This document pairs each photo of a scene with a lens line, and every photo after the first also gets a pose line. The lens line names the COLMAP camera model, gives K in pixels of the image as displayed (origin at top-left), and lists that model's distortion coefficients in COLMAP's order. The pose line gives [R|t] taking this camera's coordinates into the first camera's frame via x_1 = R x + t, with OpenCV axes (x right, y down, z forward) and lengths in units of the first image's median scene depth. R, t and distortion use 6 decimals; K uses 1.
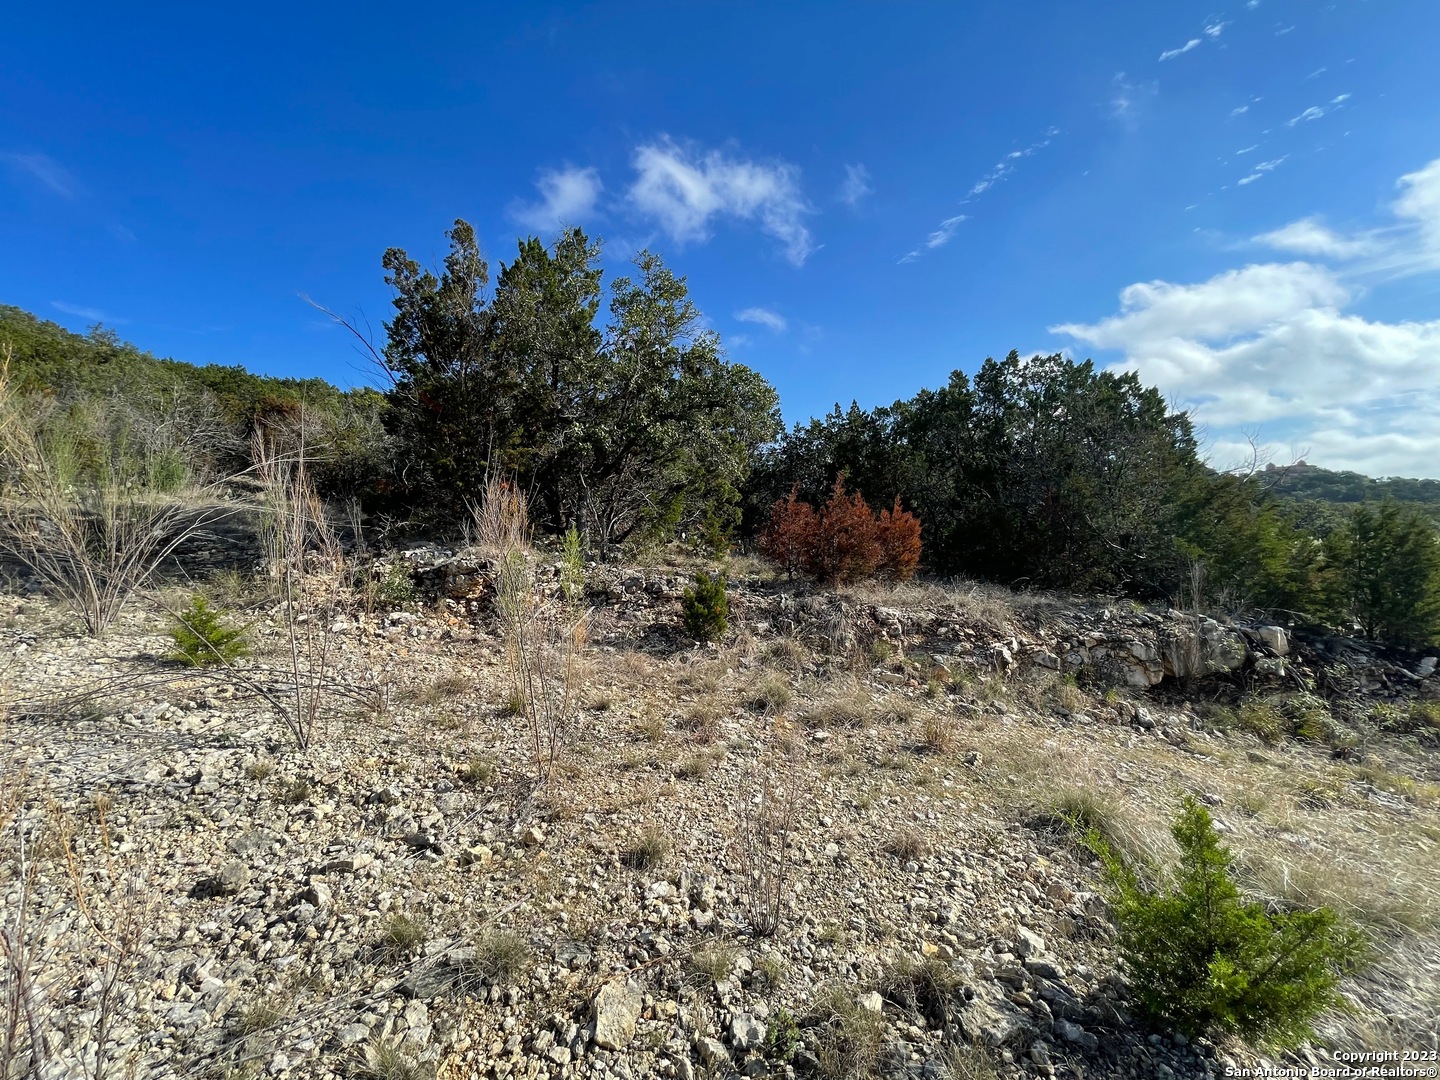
lens RADIAL K [[581.1, 0, 722.0], [0, 581.1, 543.7], [0, 0, 1]] dist [0.003616, 0.000484]
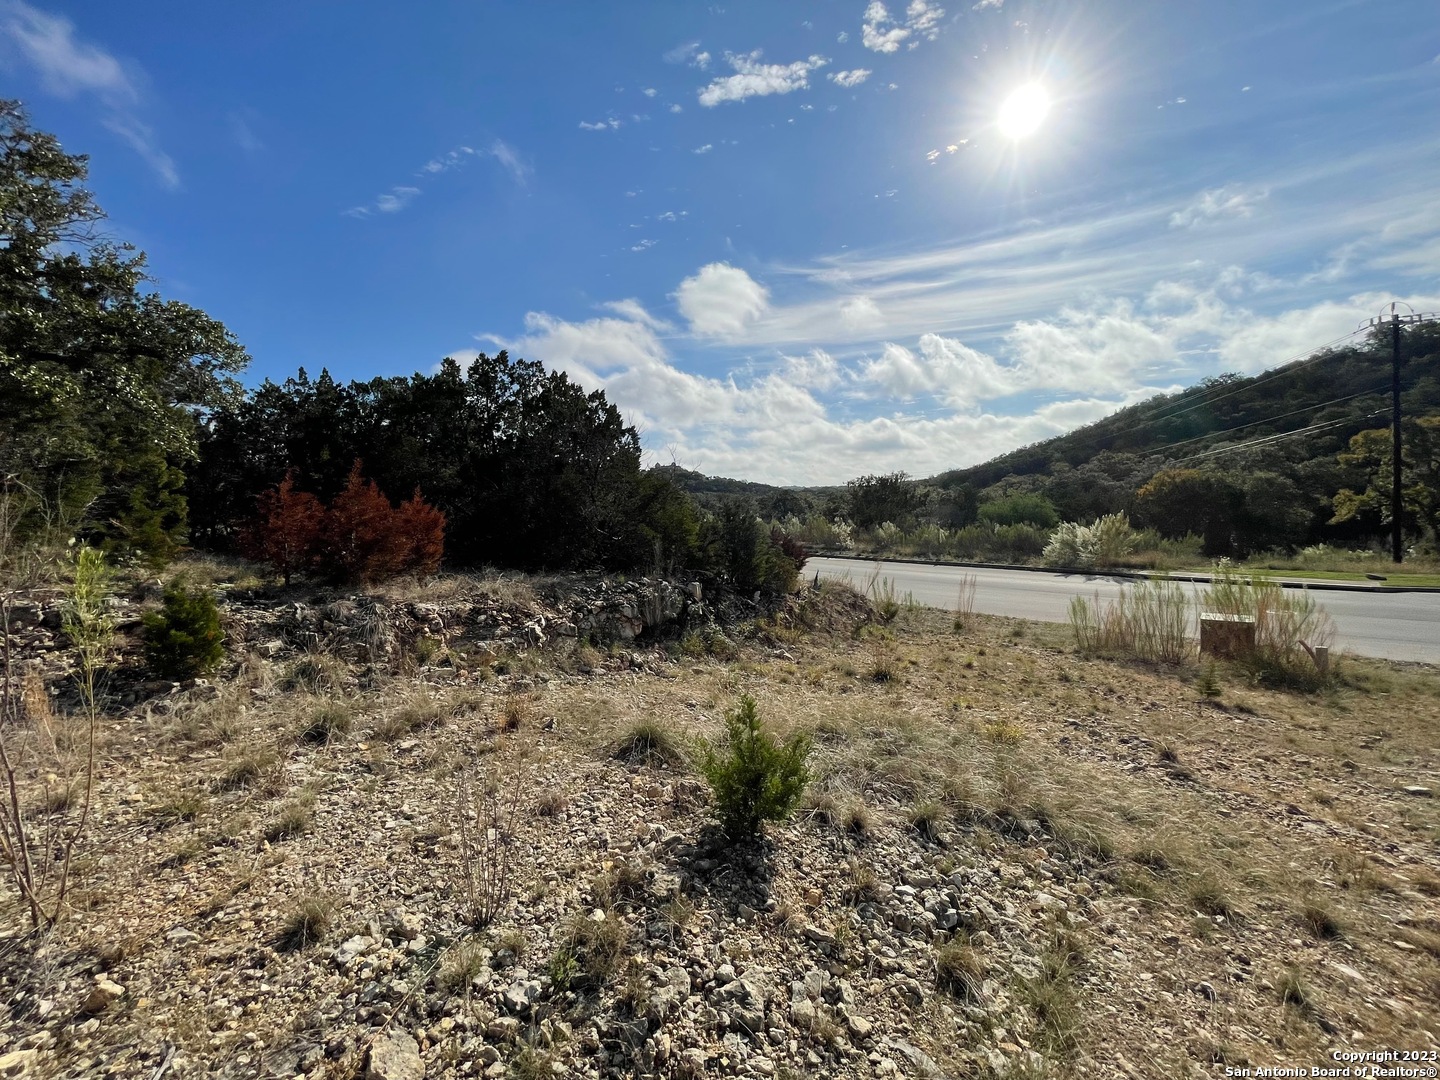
lens RADIAL K [[581.1, 0, 719.4], [0, 581.1, 530.5], [0, 0, 1]] dist [0.003616, 0.000484]
pose [[0.651907, -0.034007, 0.757536, -0.127933], [0.030167, 0.999366, 0.018903, -0.014861], [-0.757698, 0.010529, 0.652520, -0.008387]]
